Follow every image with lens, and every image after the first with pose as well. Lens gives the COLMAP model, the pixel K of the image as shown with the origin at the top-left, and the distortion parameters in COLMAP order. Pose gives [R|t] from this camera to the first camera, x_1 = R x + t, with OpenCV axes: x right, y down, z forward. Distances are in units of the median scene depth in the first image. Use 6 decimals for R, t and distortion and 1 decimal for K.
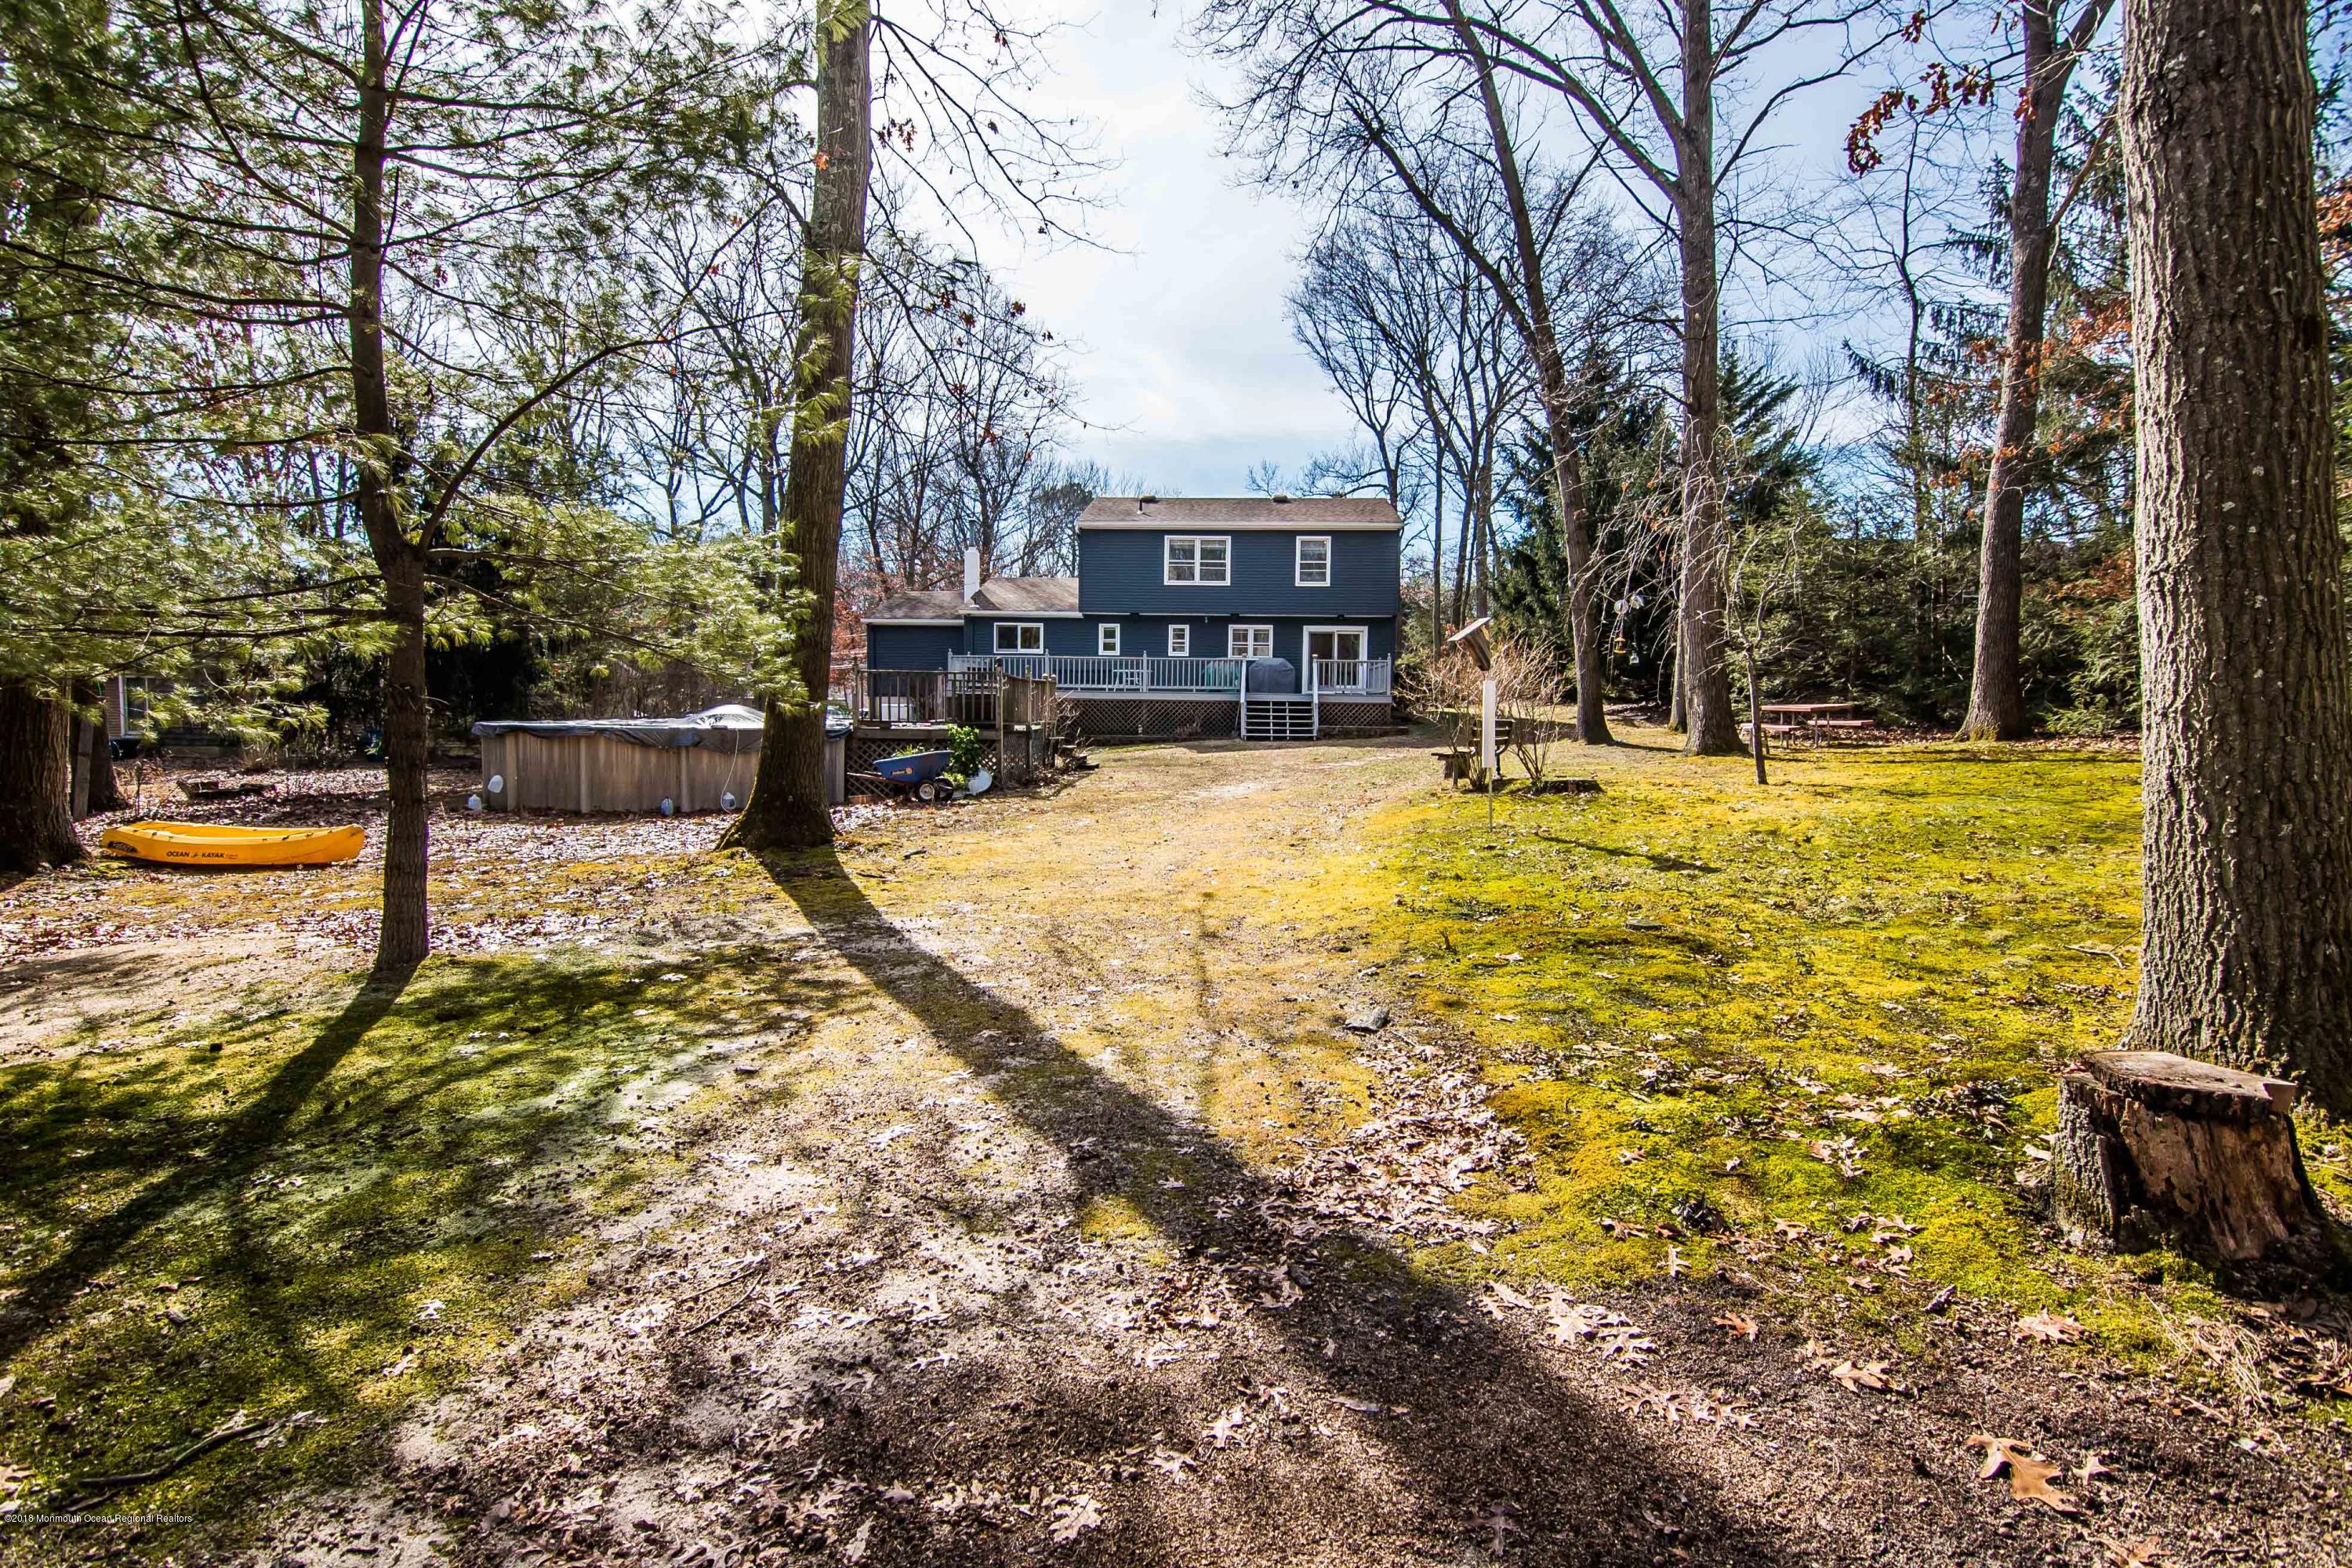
lens RADIAL K [[1163.2, 0, 1172.4], [0, 1163.2, 787.1], [0, 0, 1]] dist [-0.015948, -0.001227]
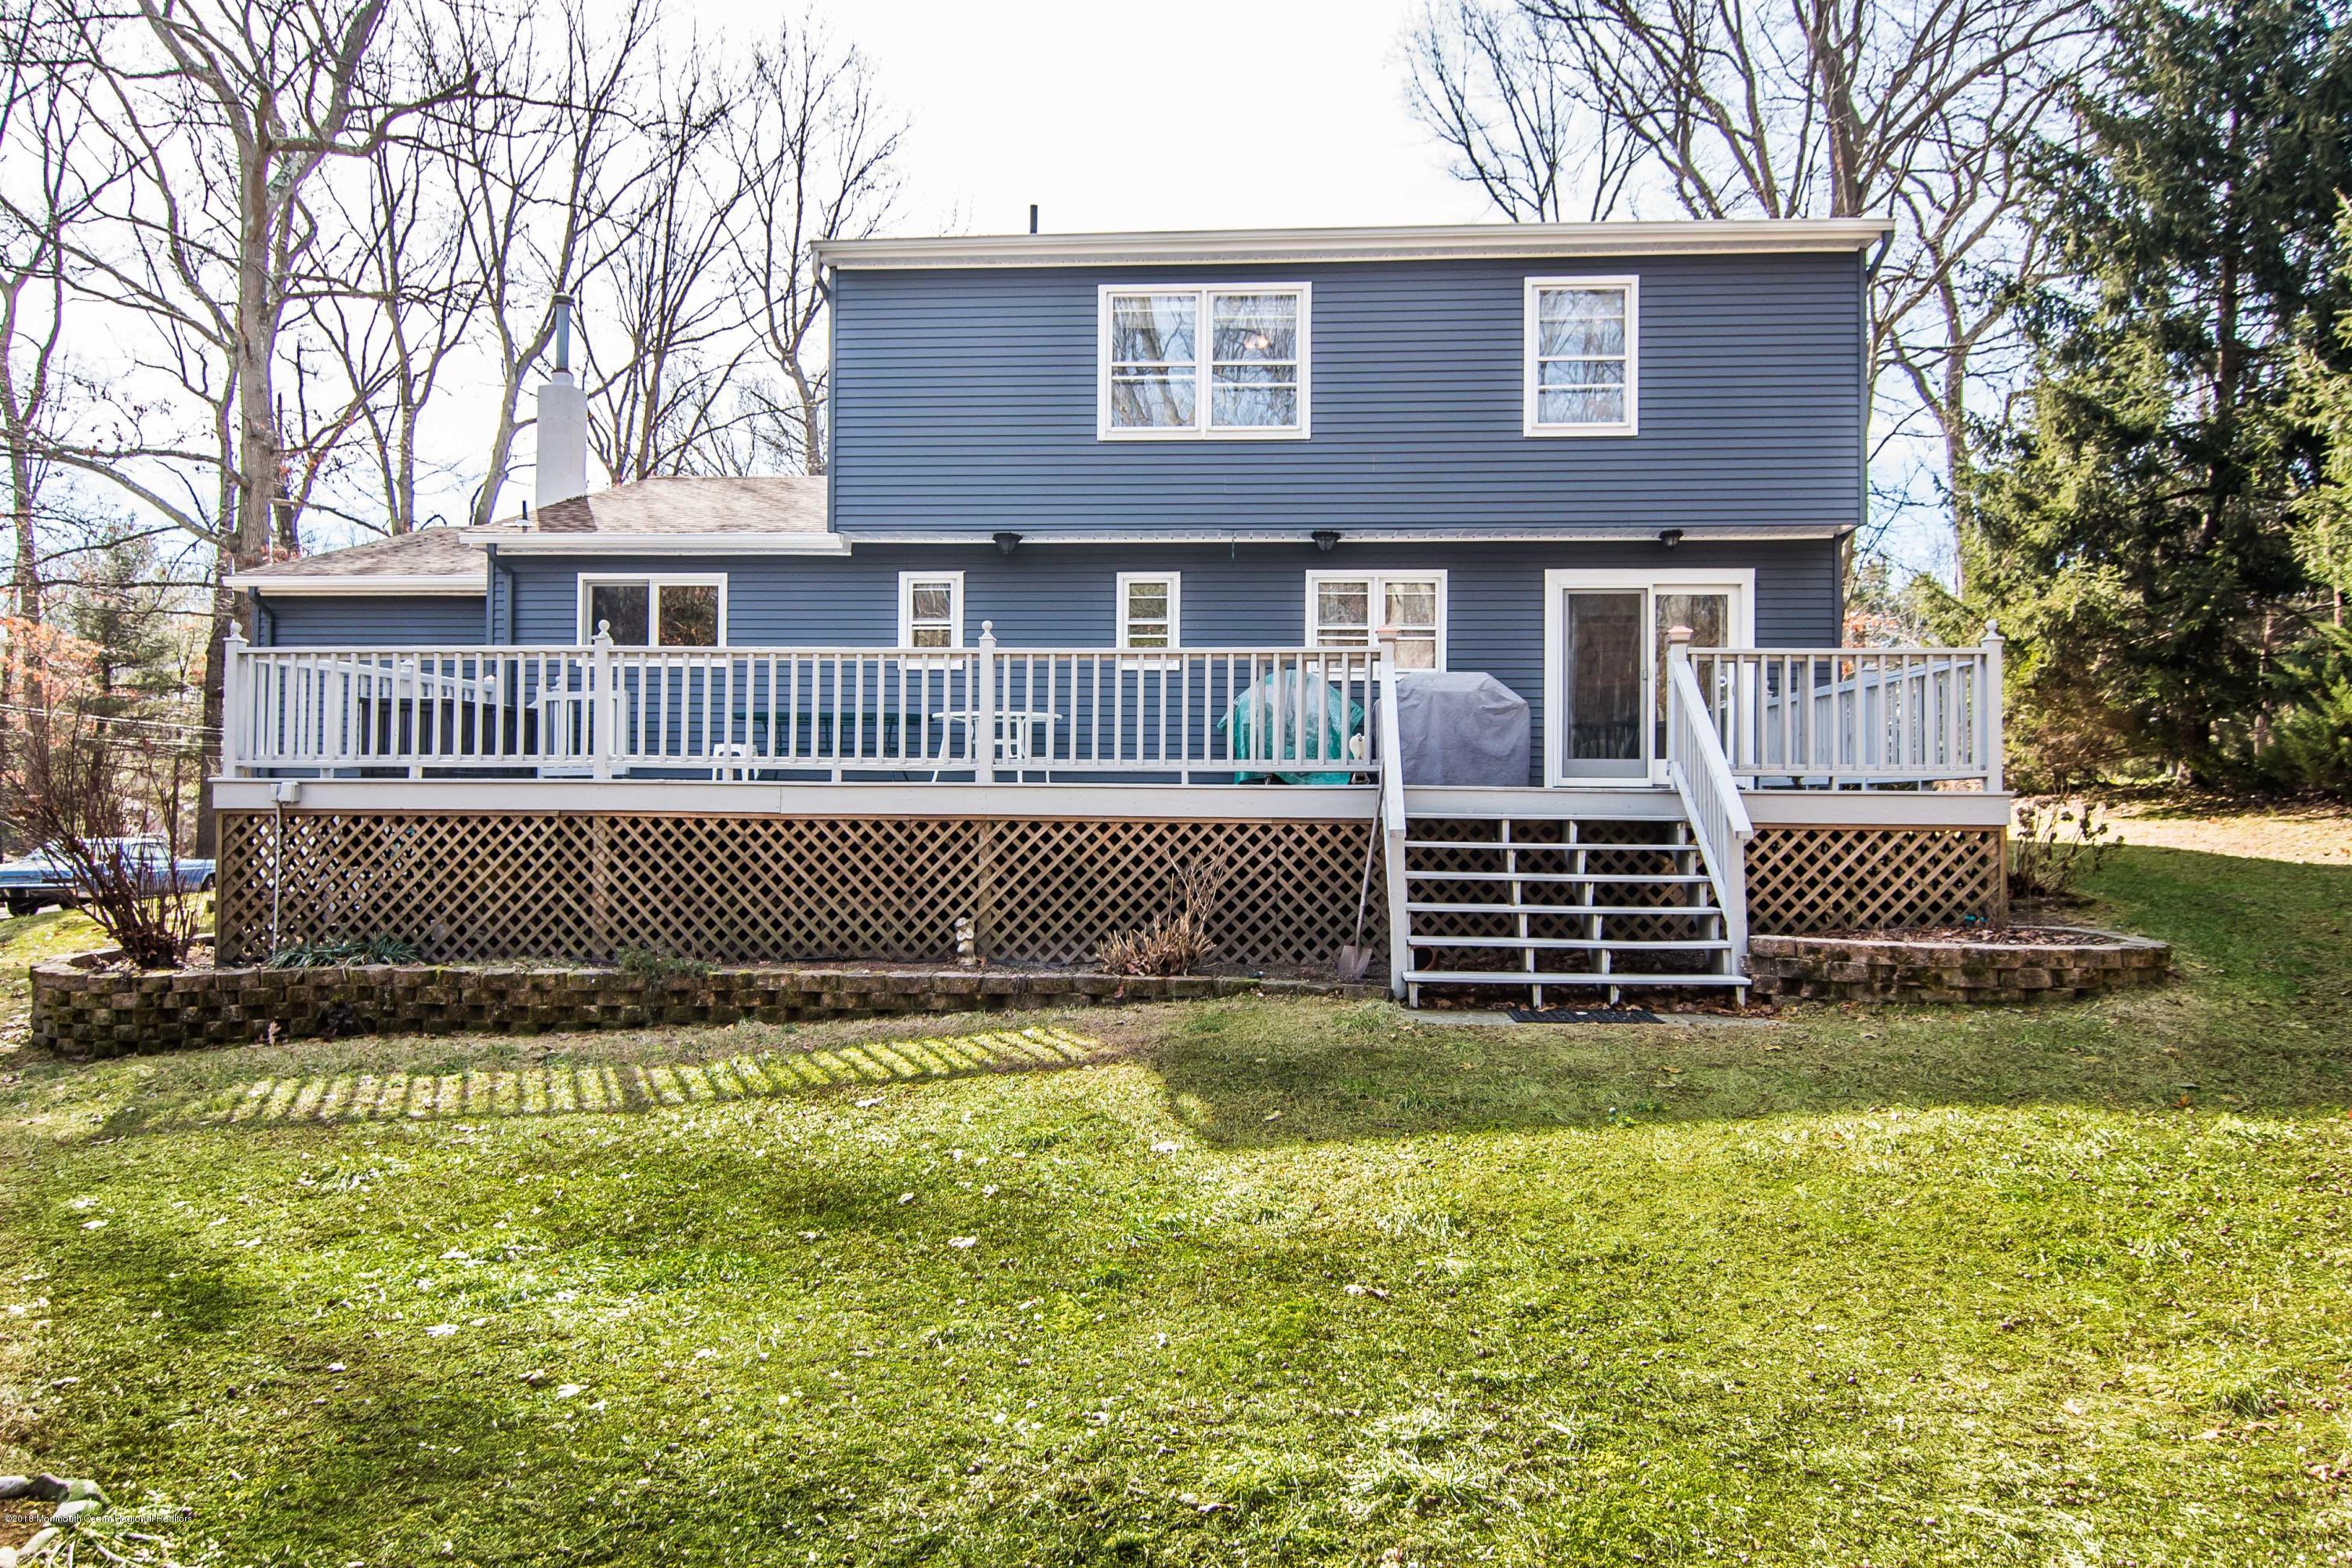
lens RADIAL K [[1489.3, 0, 1175.9], [0, 1489.3, 779.5], [0, 0, 1]] dist [-0.001969, -0.000216]
pose [[0.999794, -0.006435, -0.019234, 0.020403], [0.004745, 0.996228, -0.086645, -0.048598], [0.019719, 0.086536, 0.996054, 0.603589]]
